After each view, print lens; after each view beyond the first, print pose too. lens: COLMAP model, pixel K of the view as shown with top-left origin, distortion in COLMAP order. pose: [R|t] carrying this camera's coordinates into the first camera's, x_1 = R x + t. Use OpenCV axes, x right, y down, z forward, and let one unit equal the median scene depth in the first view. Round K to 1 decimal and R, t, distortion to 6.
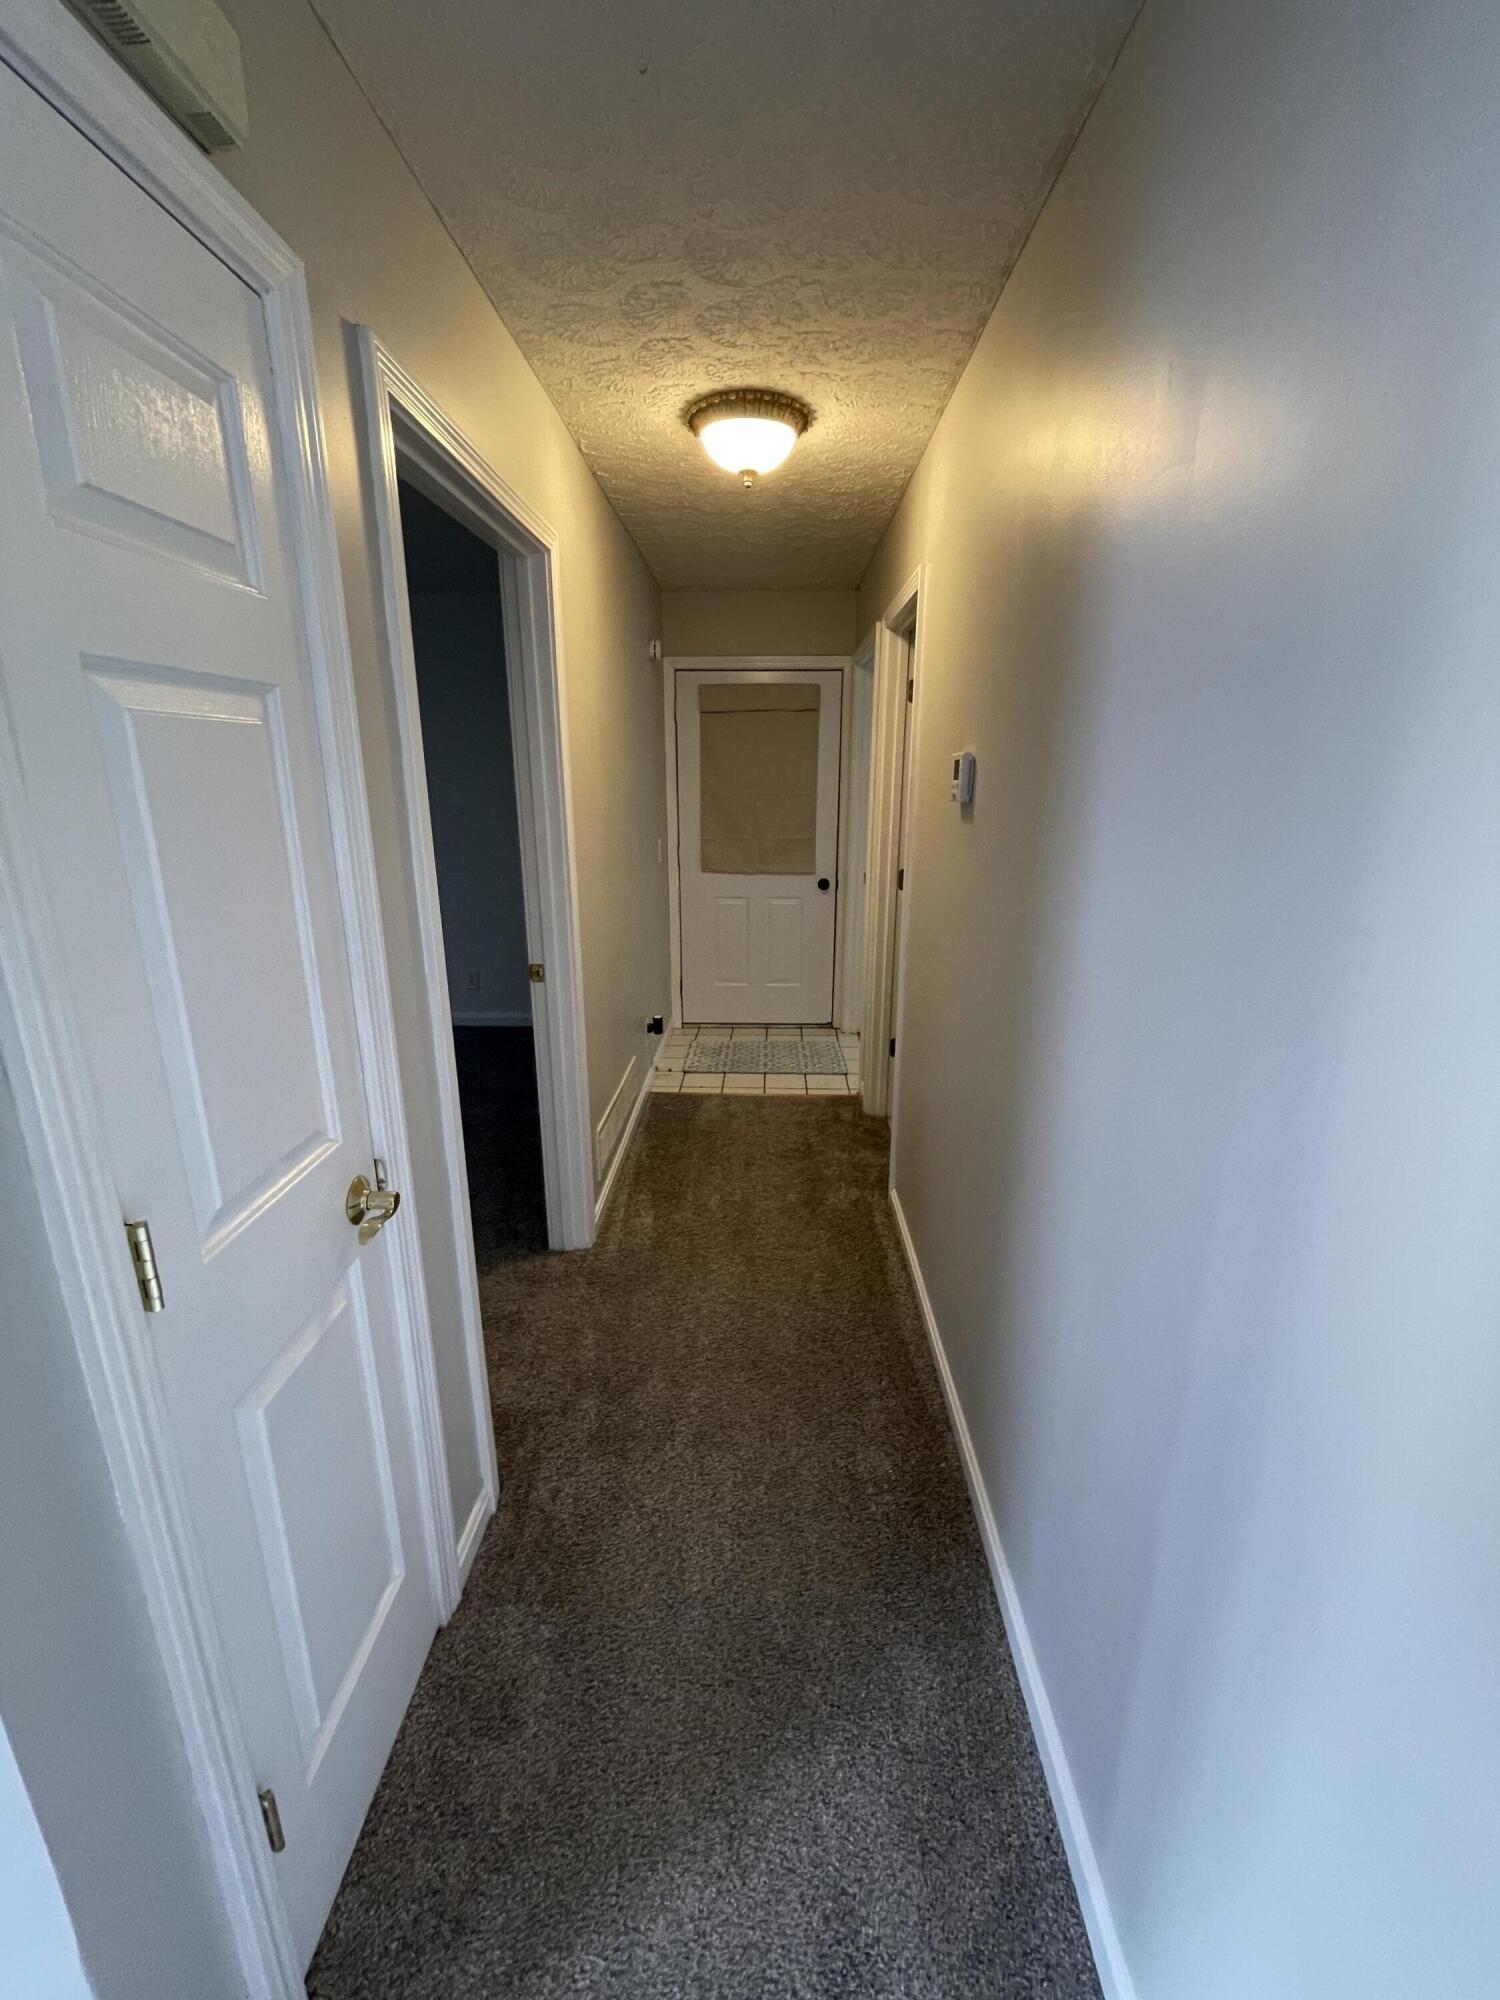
lens RADIAL K [[821.3, 0, 749.3], [0, 821.3, 1003.1], [0, 0, 1]] dist [-0.000906, 0.000042]
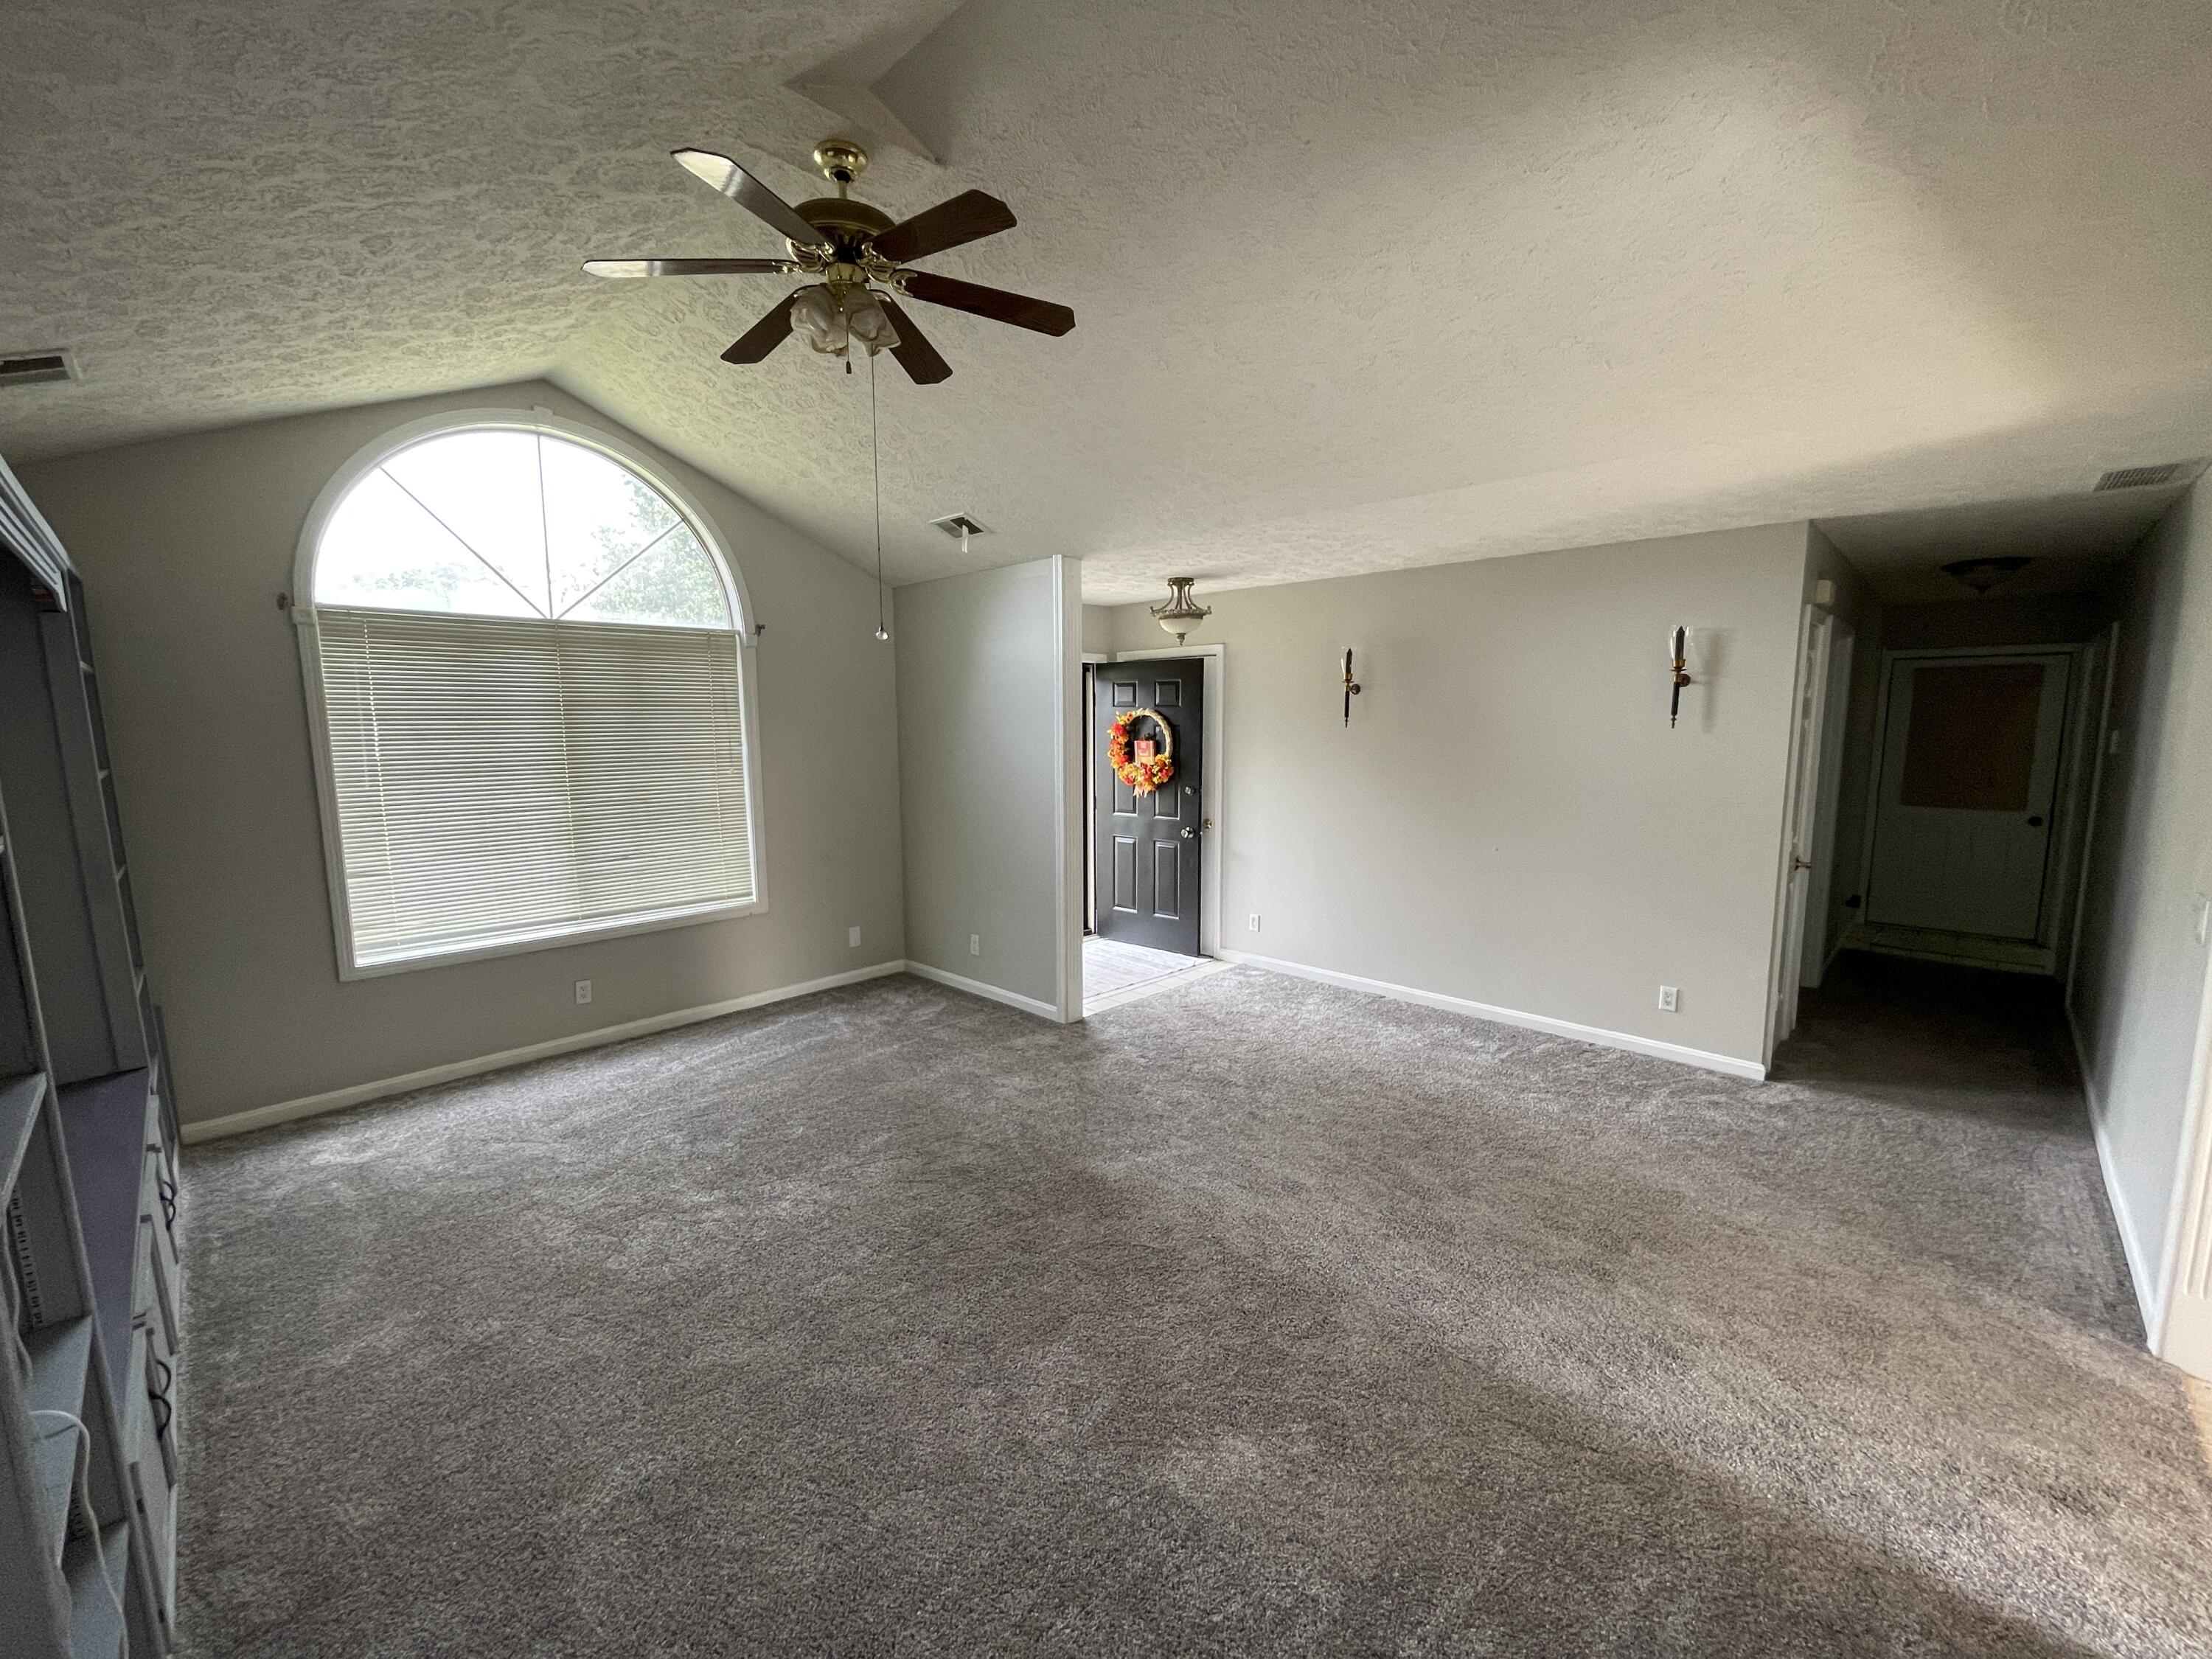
lens RADIAL K [[908.4, 0, 1112.0], [0, 908.4, 823.4], [0, 0, 1]] dist [-0.000906, 0.000042]
pose [[0.735863, 0.074076, -0.673066, -0.010992], [-0.180066, 0.979615, -0.089052, 0.226400], [0.652749, 0.186727, 0.734201, -0.886139]]
